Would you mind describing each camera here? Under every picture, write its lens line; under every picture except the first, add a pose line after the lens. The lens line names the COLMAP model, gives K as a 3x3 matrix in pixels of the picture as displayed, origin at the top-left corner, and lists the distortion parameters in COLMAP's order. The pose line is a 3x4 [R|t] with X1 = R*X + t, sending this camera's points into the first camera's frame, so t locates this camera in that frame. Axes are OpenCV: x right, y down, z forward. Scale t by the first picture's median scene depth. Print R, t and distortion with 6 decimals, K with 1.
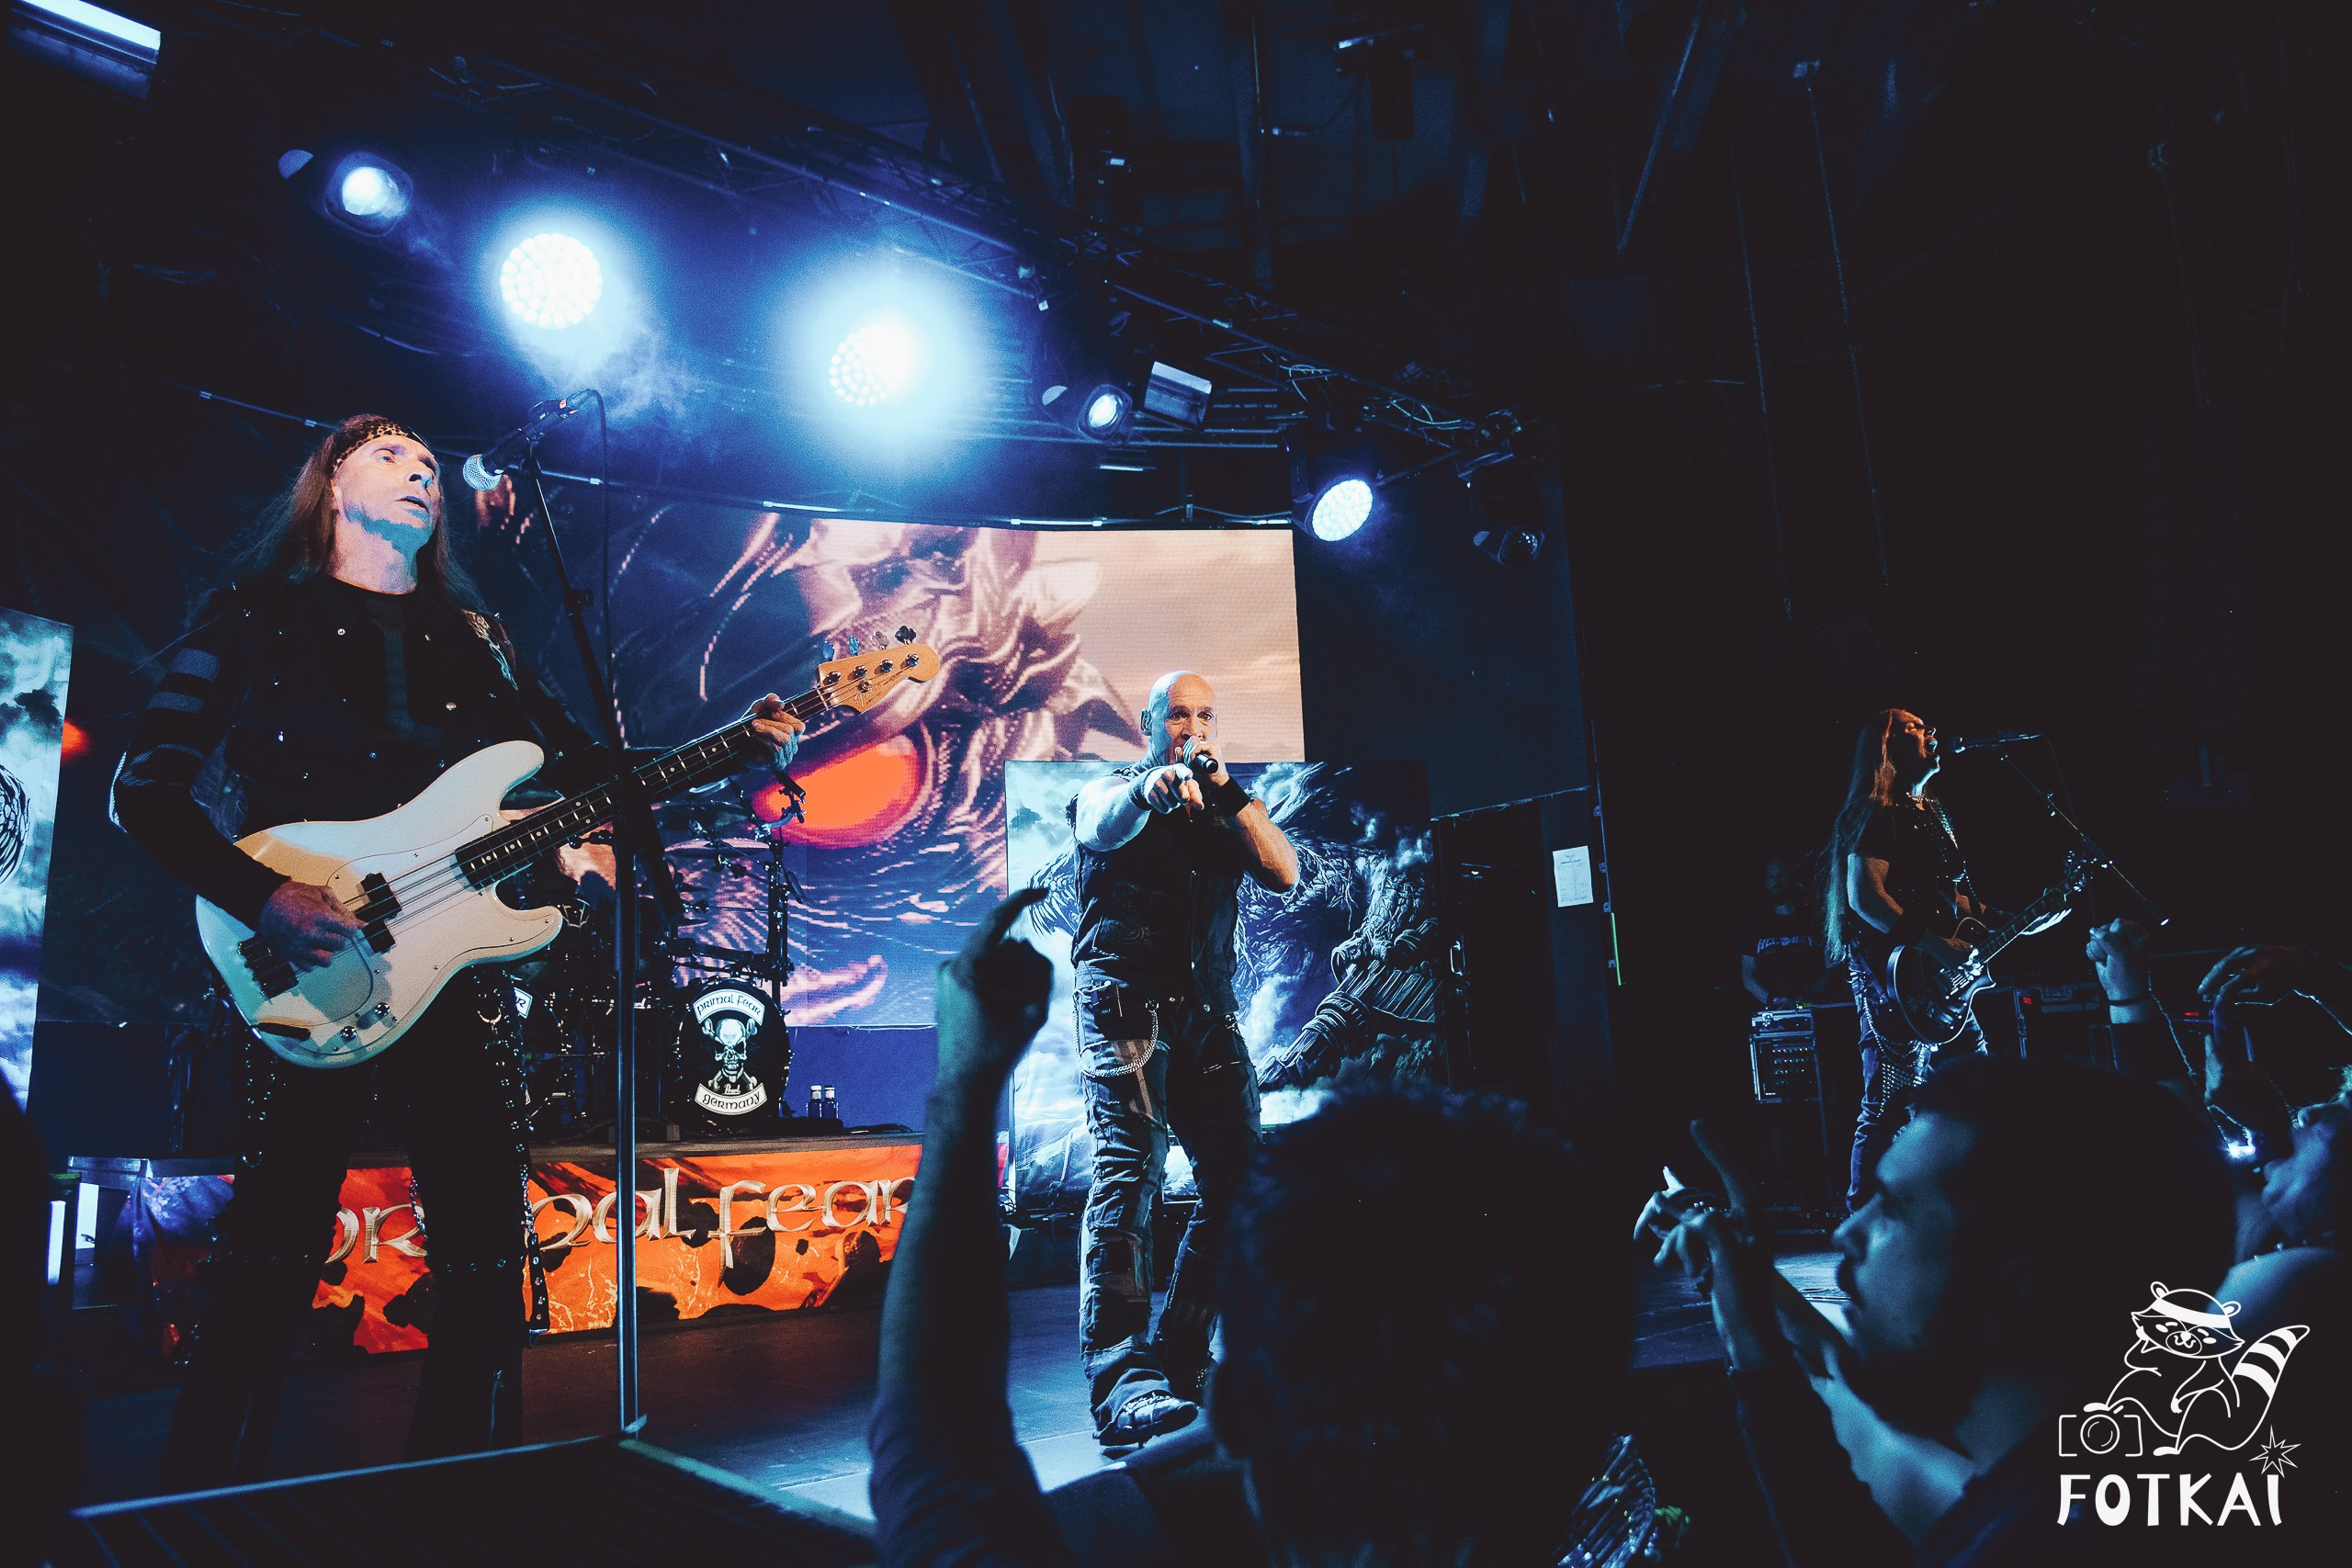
lens RADIAL K [[1734.5, 0, 1198.5], [0, 1734.5, 798.5], [0, 0, 1]] dist [-0.094317, 0.050637]
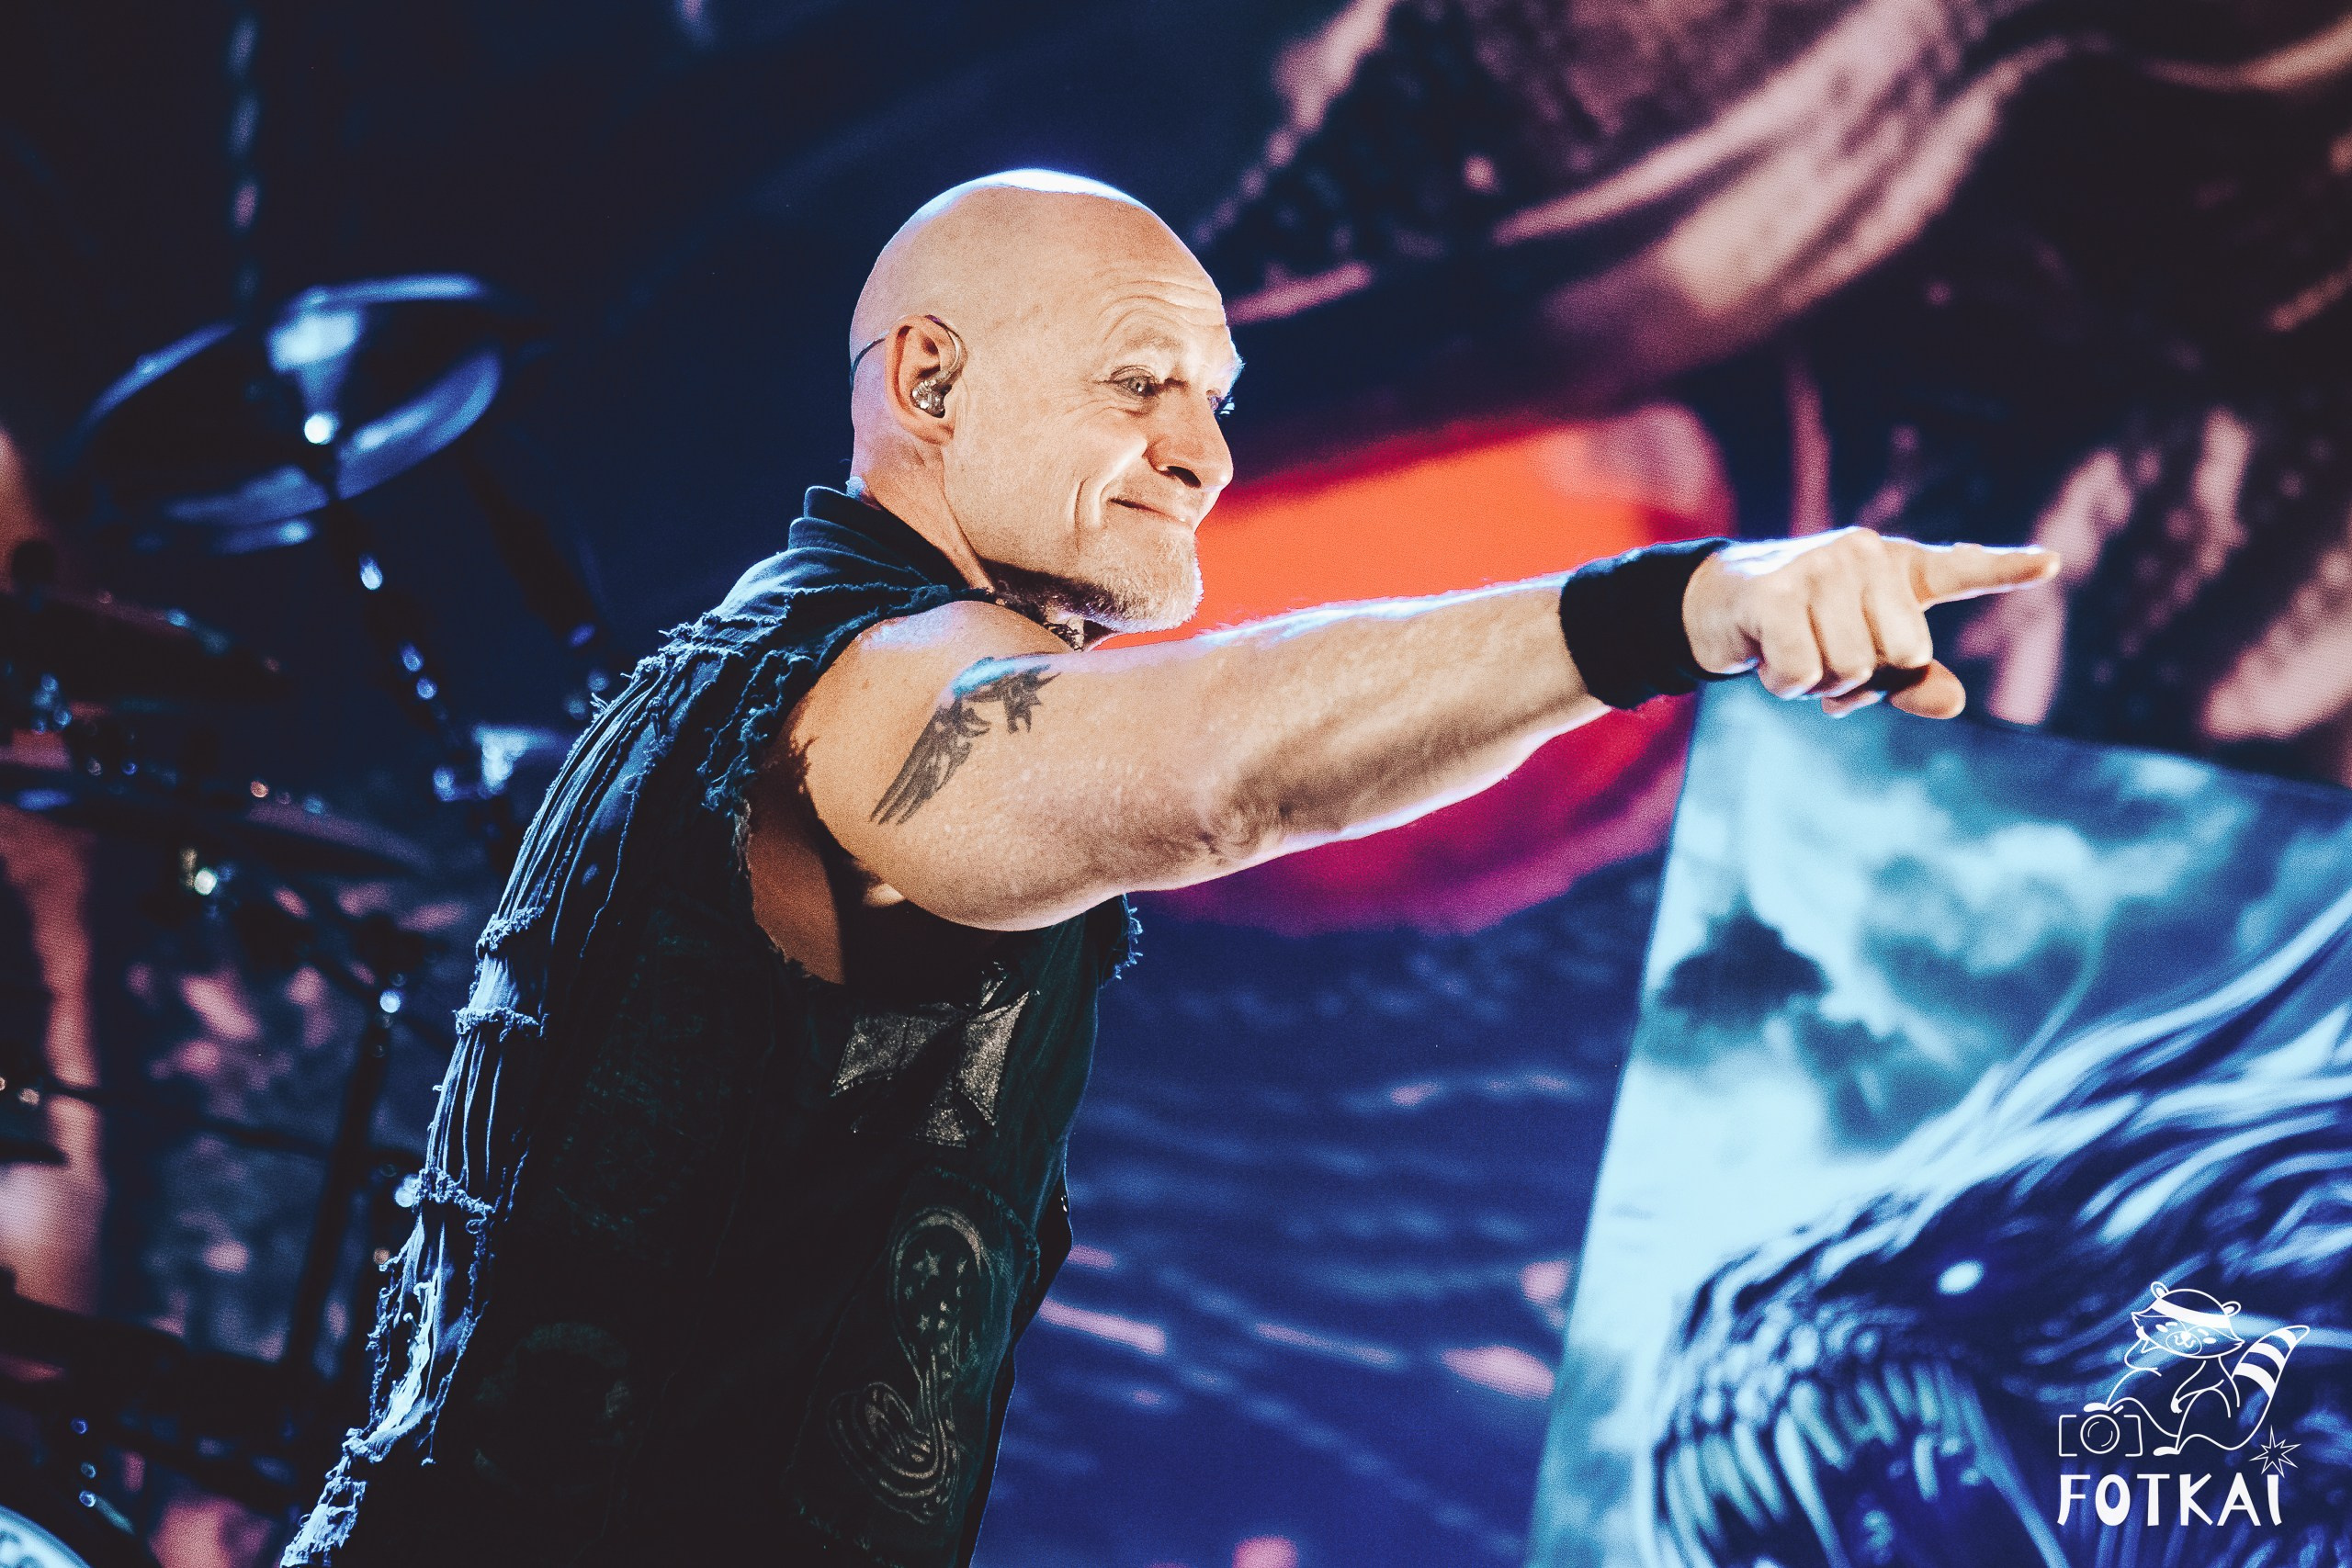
lens RADIAL K [[12105.0, 0, 1100.4], [0, 12105.0, 548.7], [0, 0, 1]] dist [0.948225, 0.000000]
pose [[0.899819, 0.187420, -0.393954, 0.296815], [-0.189131, 0.981332, 0.034870, -0.056600], [0.393135, 0.043132, 0.918469, -0.227103]]
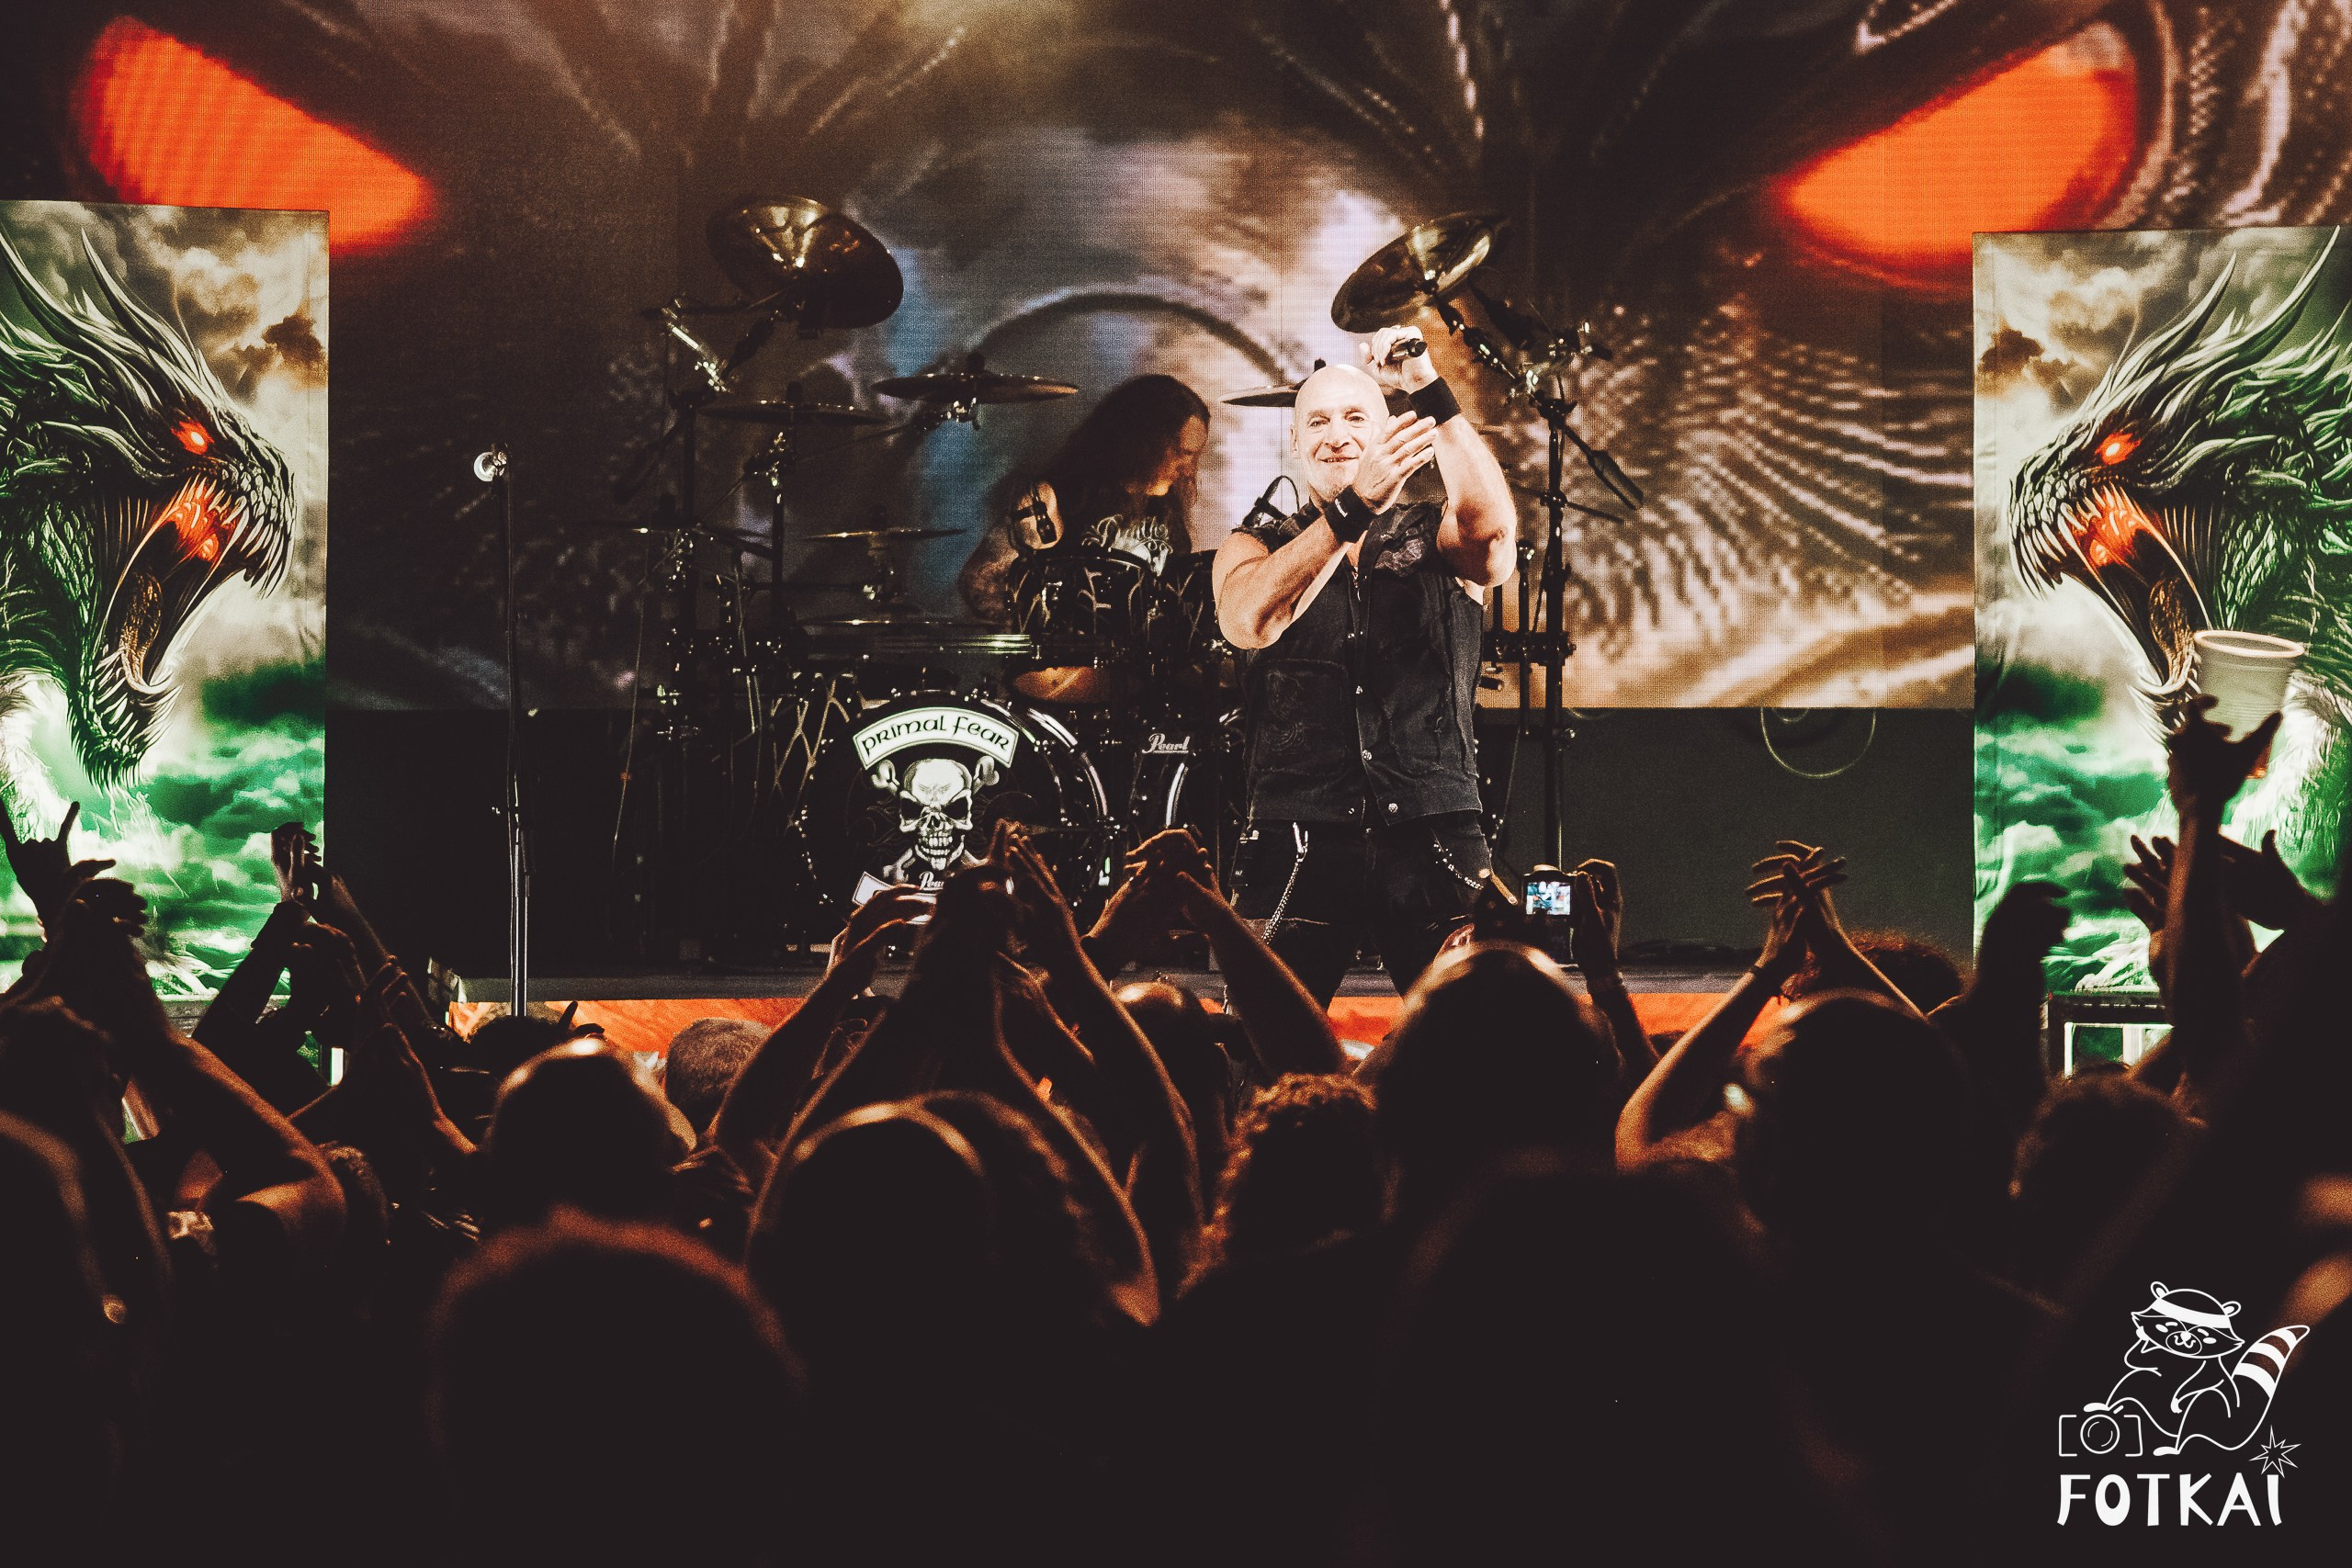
lens RADIAL K [[14086.9, 0, 1108.0], [0, 14086.9, 658.5], [0, 0, 1]] dist [2.807342, 0.000000]
pose [[0.821473, 0.036292, -0.569091, 1.659760], [0.073374, 0.982950, 0.168600, -0.502330], [0.565507, -0.180257, 0.804804, -2.017570]]
